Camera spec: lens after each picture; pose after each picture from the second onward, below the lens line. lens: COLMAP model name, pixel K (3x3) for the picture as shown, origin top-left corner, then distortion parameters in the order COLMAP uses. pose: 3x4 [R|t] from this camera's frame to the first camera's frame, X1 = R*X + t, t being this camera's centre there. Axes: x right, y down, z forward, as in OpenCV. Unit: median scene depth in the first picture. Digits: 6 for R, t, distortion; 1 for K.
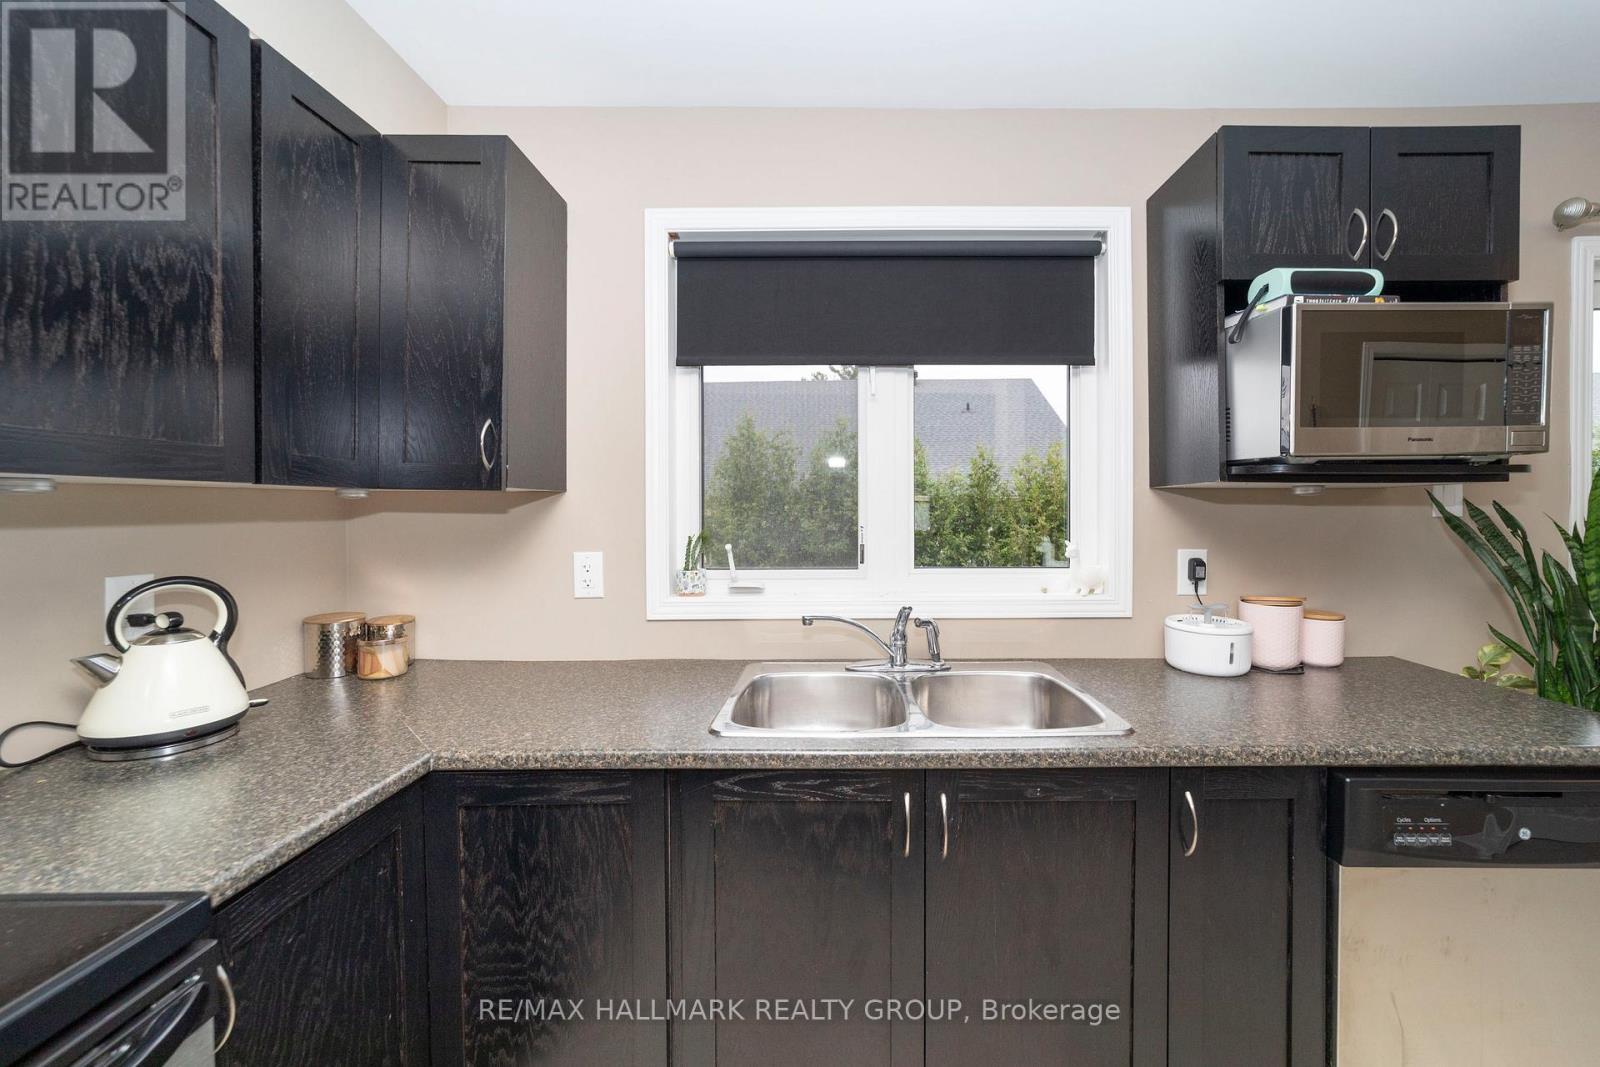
lens RADIAL K [[627.8, 0, 842.1], [0, 627.8, 509.6], [0, 0, 1]] dist [-0.001362, -0.000008]
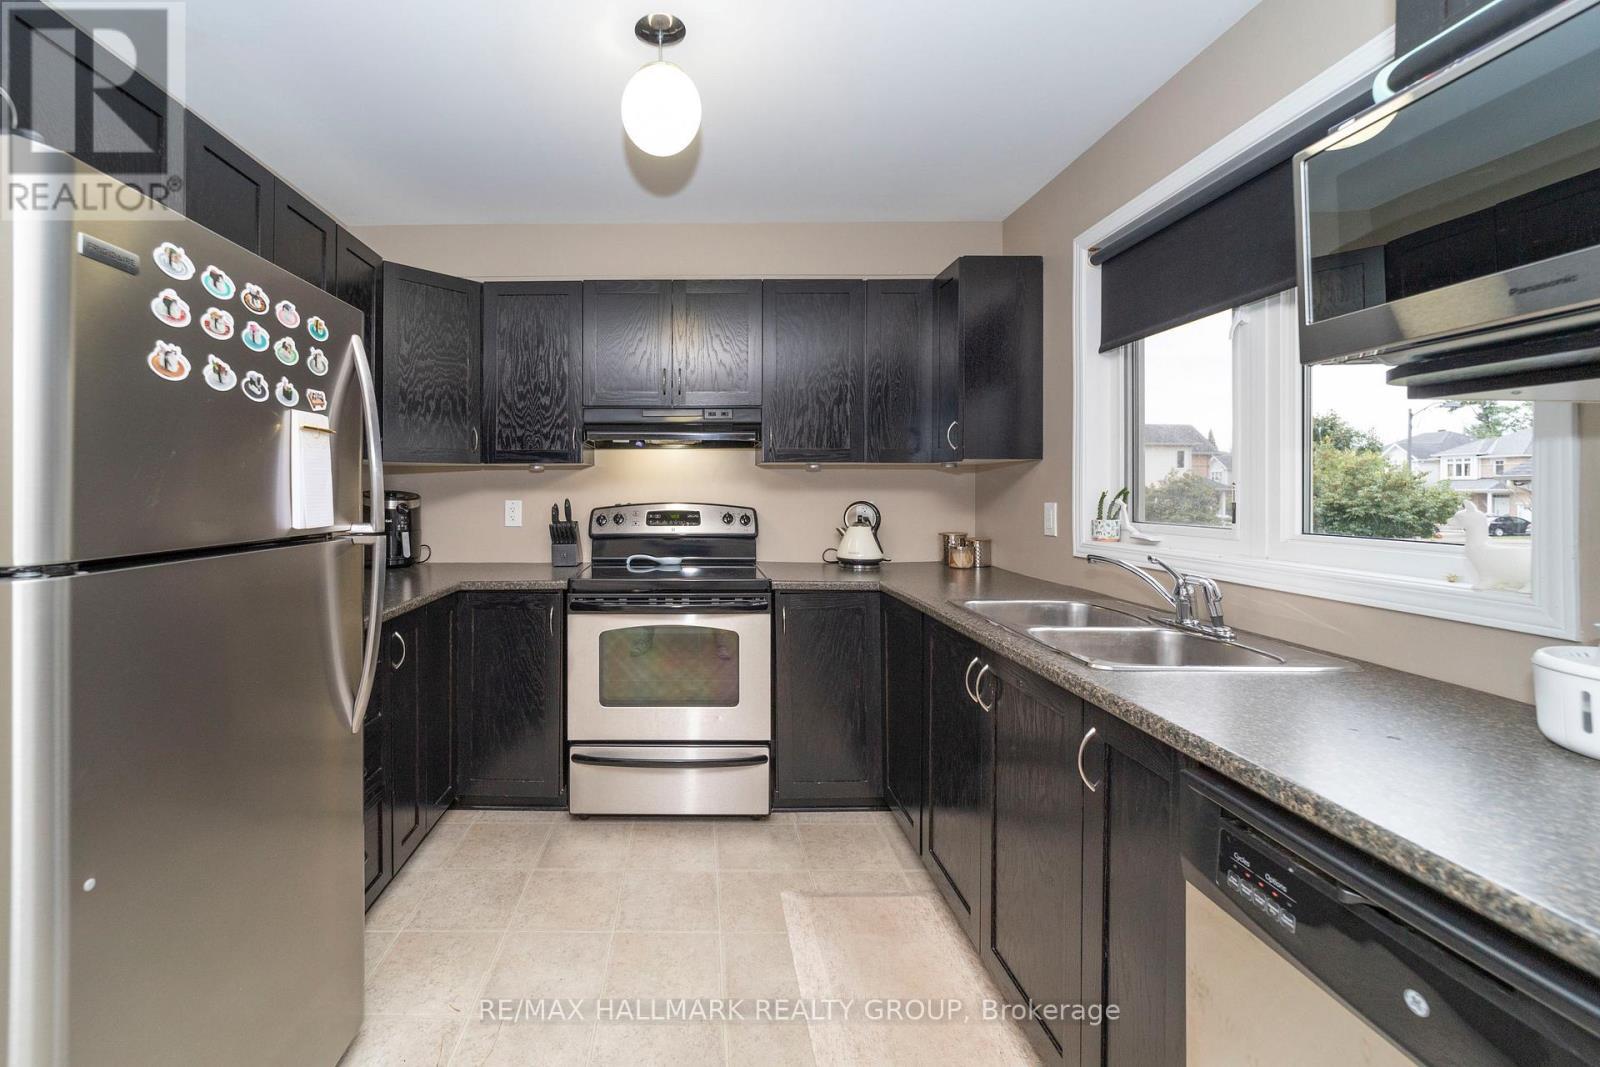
lens RADIAL K [[663.0, 0, 689.0], [0, 663.0, 491.5], [0, 0, 1]] dist [0.000721, 0.001026]
pose [[-0.015951, 0.003034, -0.999868, 1.684901], [-0.004072, 0.999987, 0.003099, 0.064912], [0.999864, 0.004121, -0.015939, 0.363636]]
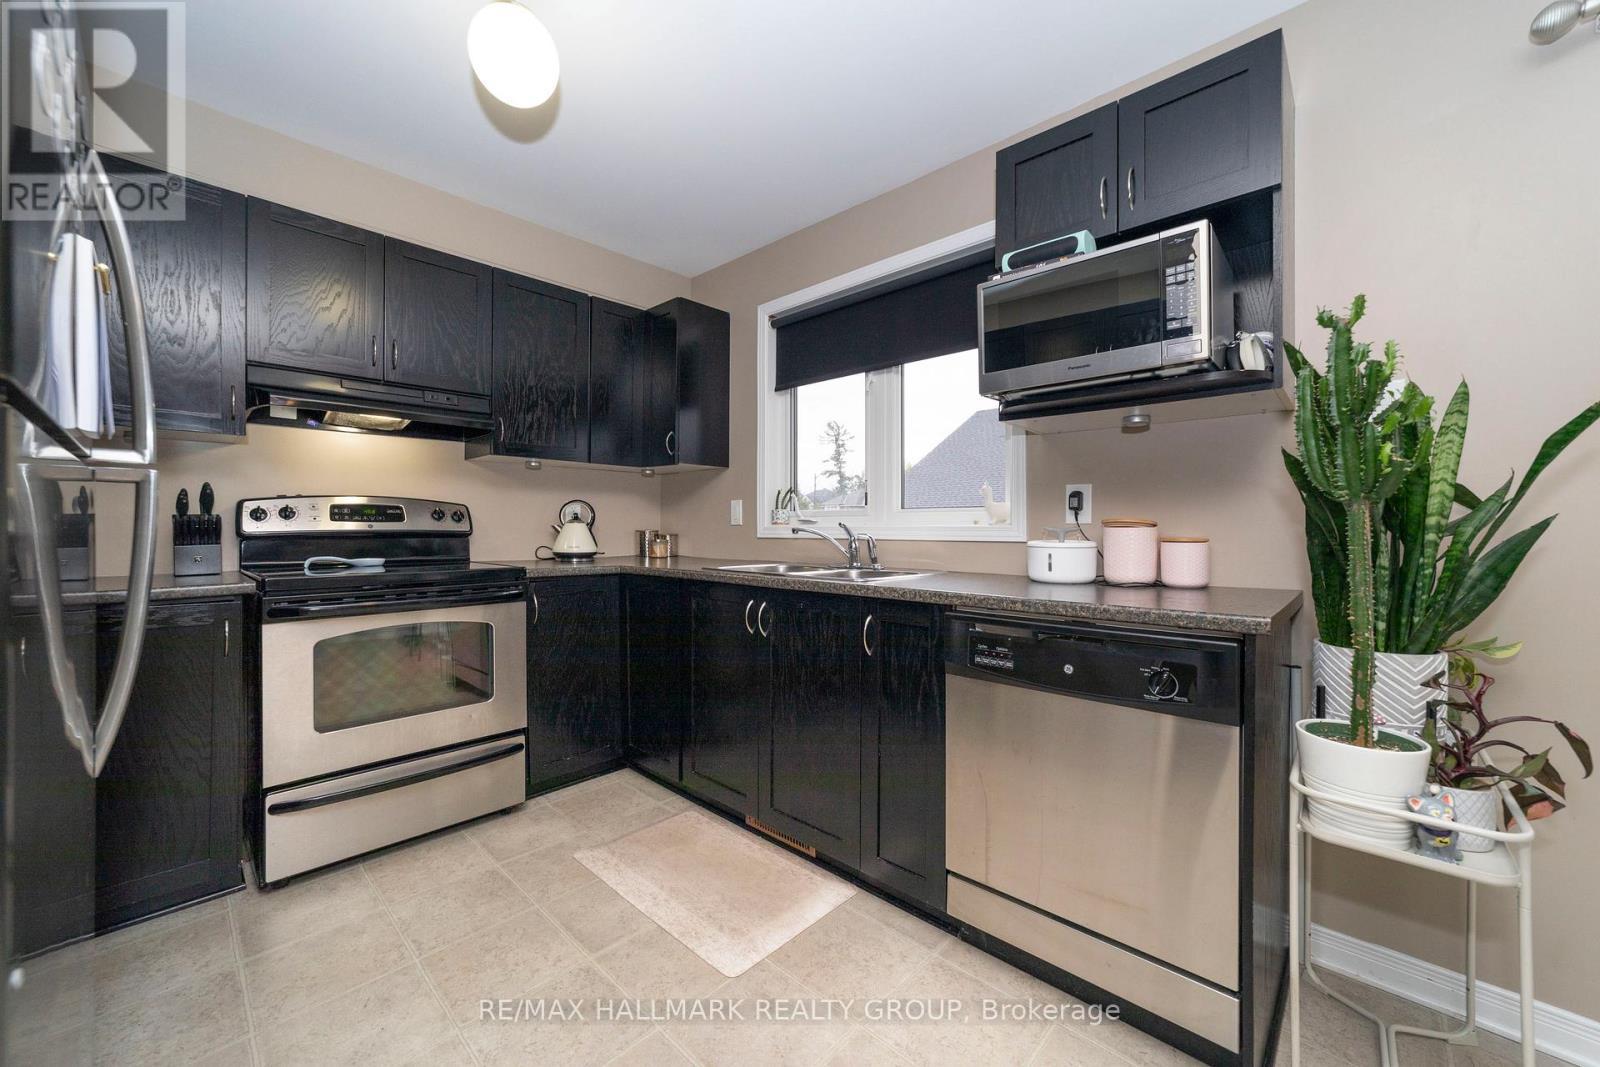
lens RADIAL K [[625.5, 0, 797.7], [0, 625.5, 525.1], [0, 0, 1]] dist [-0.007715, 0.000201]
pose [[0.717837, 0.000460, -0.696211, 1.571915], [-0.005647, 0.999971, -0.005161, 0.234910], [0.696188, 0.007636, 0.717819, -0.289304]]
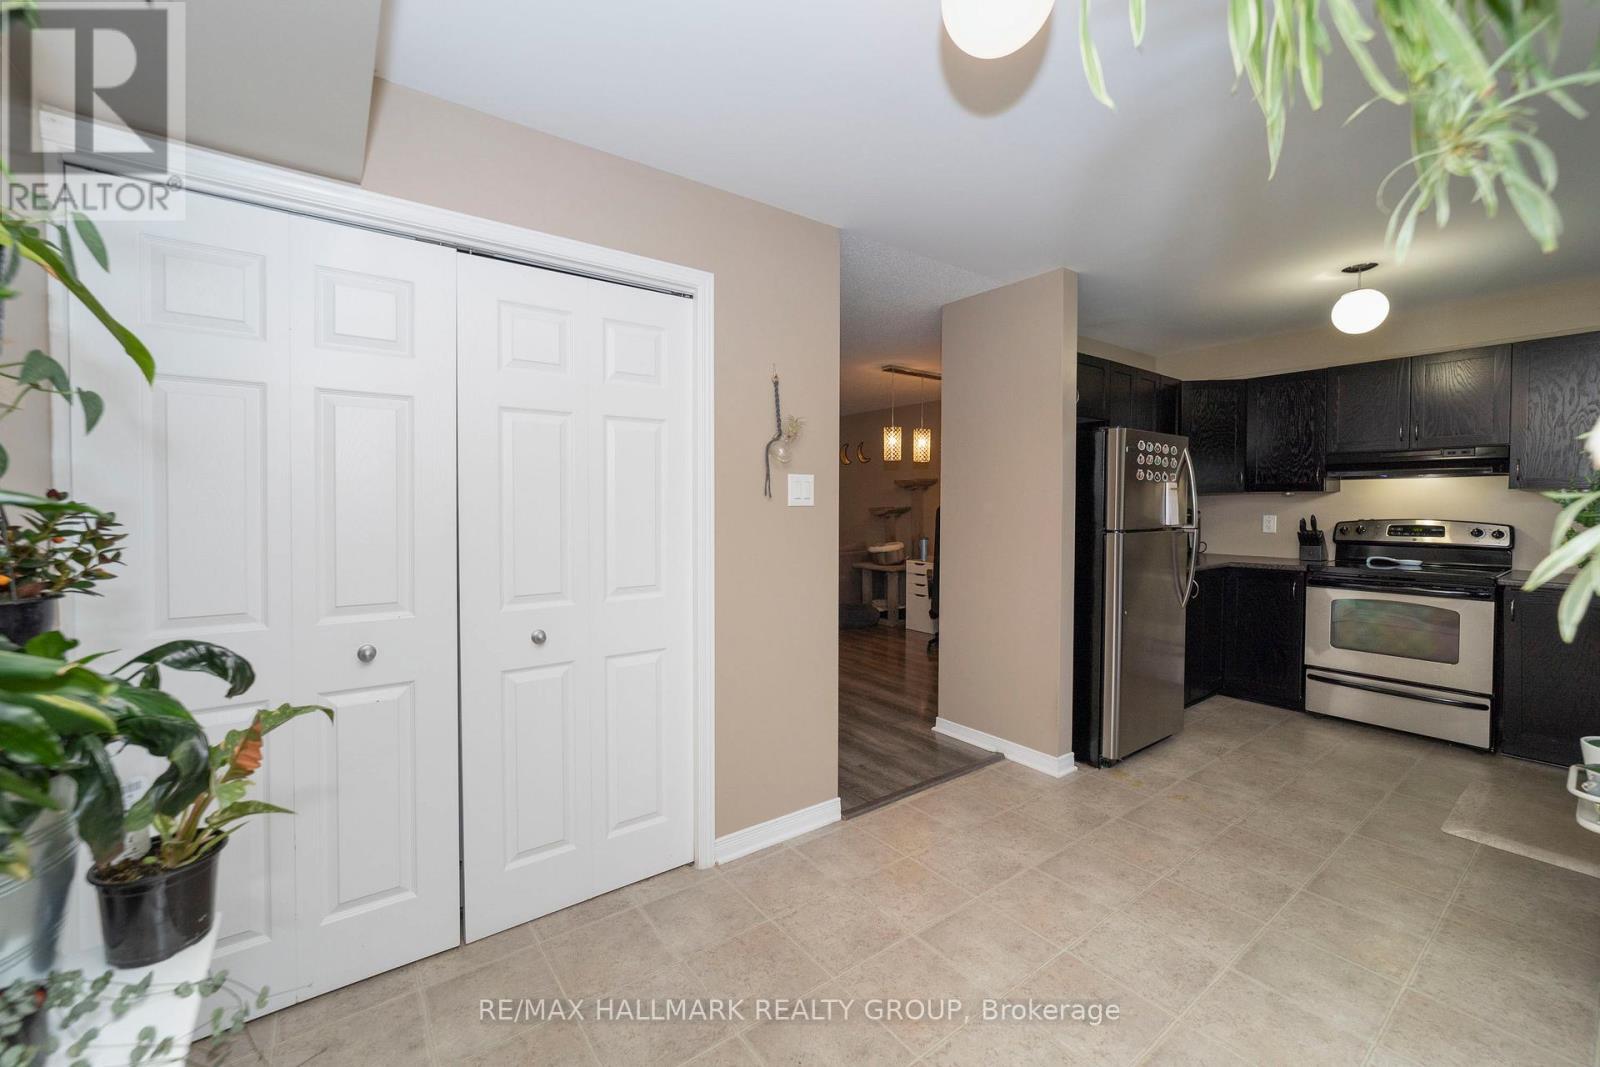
lens RADIAL K [[623.8, 0, 791.5], [0, 623.8, 516.7], [0, 0, 1]] dist [-0.000308, 0.000339]
pose [[-0.809424, 0.015682, -0.587015, 3.766028], [-0.000327, 0.999631, 0.027157, 0.013803], [0.587224, 0.022174, -0.809120, 1.028953]]
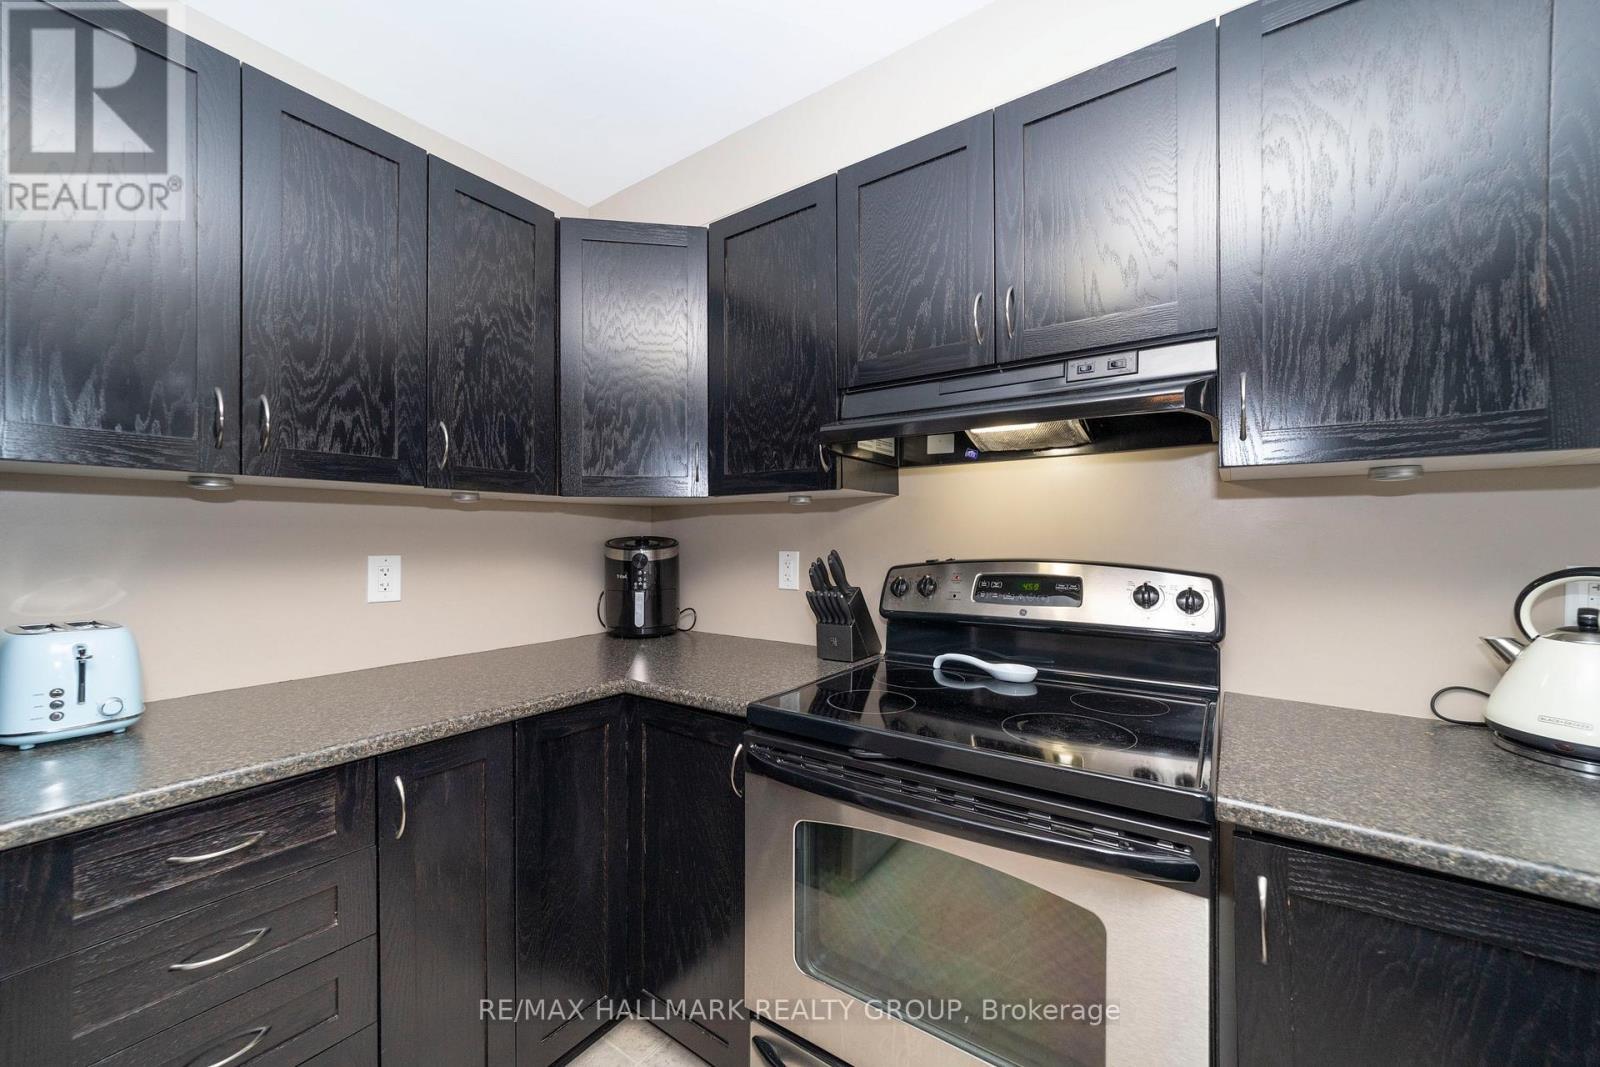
lens RADIAL K [[606.2, 0, 800.0], [0, 606.2, 533.5], [0, 0, 1]] dist [-0.001989, 0.000115]
pose [[-0.588841, -0.000704, -0.808249, 0.242184], [-0.000243, 1.000000, -0.000694, 0.065163], [0.808249, -0.000212, -0.588841, 0.640026]]
